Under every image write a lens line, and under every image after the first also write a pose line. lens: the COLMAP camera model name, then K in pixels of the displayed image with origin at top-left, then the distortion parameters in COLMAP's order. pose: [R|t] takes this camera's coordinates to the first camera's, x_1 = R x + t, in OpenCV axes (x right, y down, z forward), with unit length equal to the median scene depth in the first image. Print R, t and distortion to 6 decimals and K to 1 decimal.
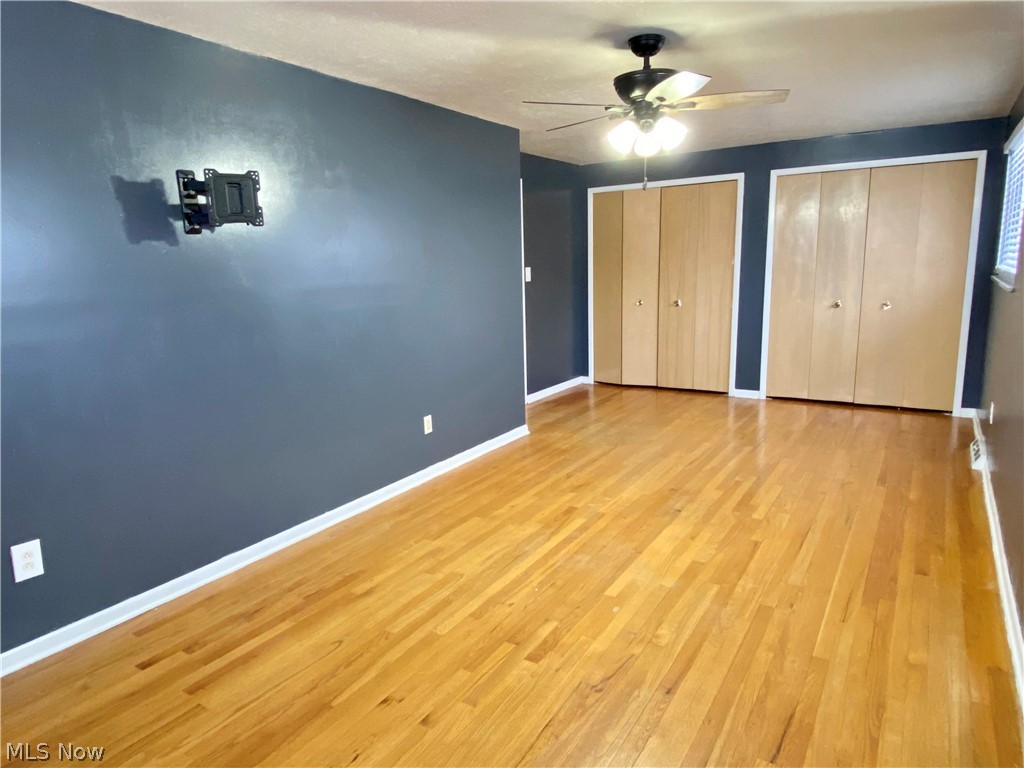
lens RADIAL K [[640.5, 0, 516.2], [0, 640.5, 382.3], [0, 0, 1]] dist [0.076625, -0.091417]
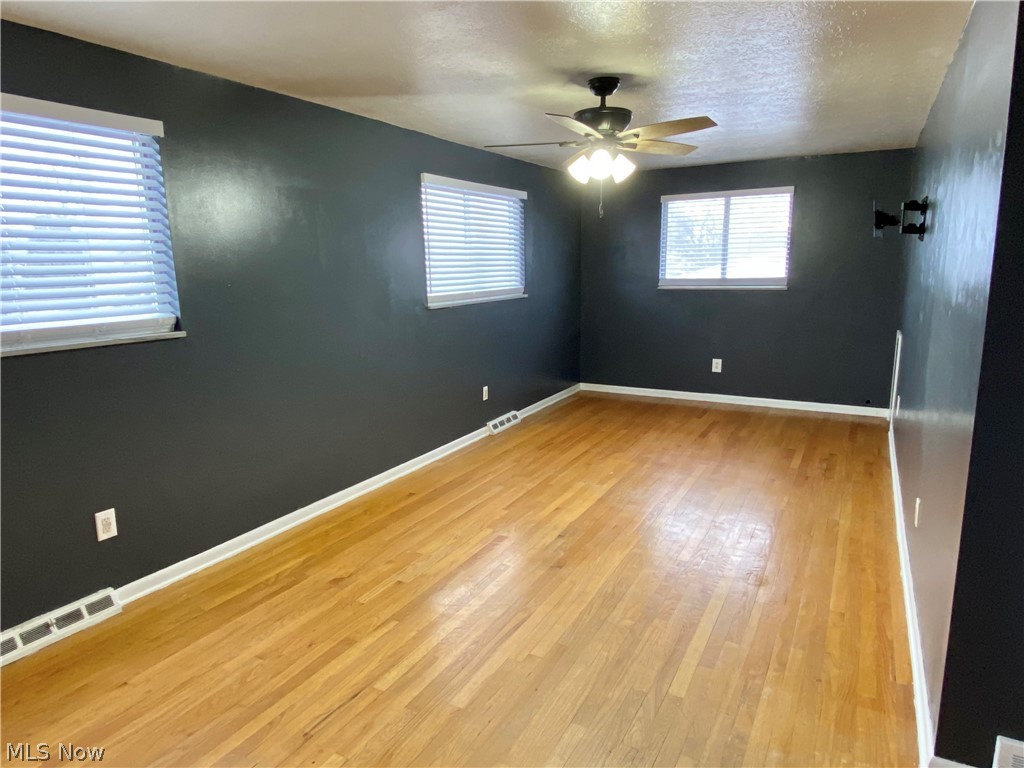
lens RADIAL K [[640.5, 0, 516.2], [0, 640.5, 382.3], [0, 0, 1]] dist [0.076625, -0.091417]
pose [[-0.996432, 0.054519, -0.064432, 0.373126], [0.026887, 0.928652, 0.369975, -0.383161], [0.080006, 0.366923, -0.926805, 1.831217]]
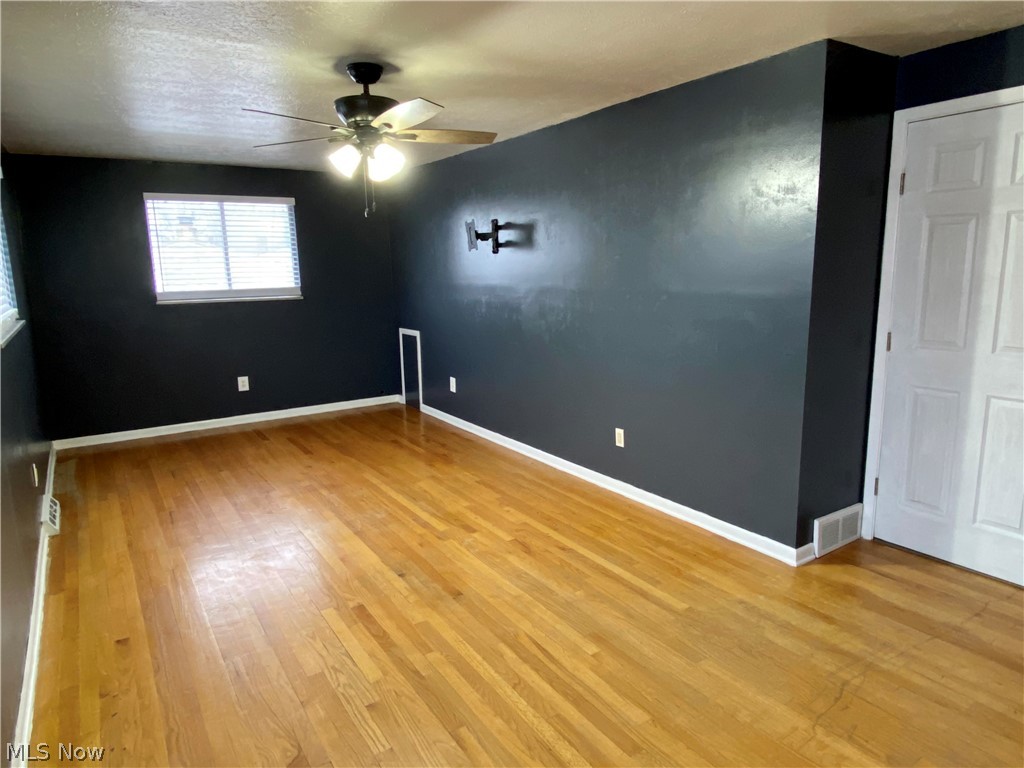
lens RADIAL K [[640.5, 0, 516.2], [0, 640.5, 382.3], [0, 0, 1]] dist [0.076625, -0.091417]
pose [[-0.403388, 0.204787, -0.891819, 0.917966], [-0.139847, 0.949387, 0.281262, -0.313941], [0.904279, 0.238176, -0.354332, 1.398694]]
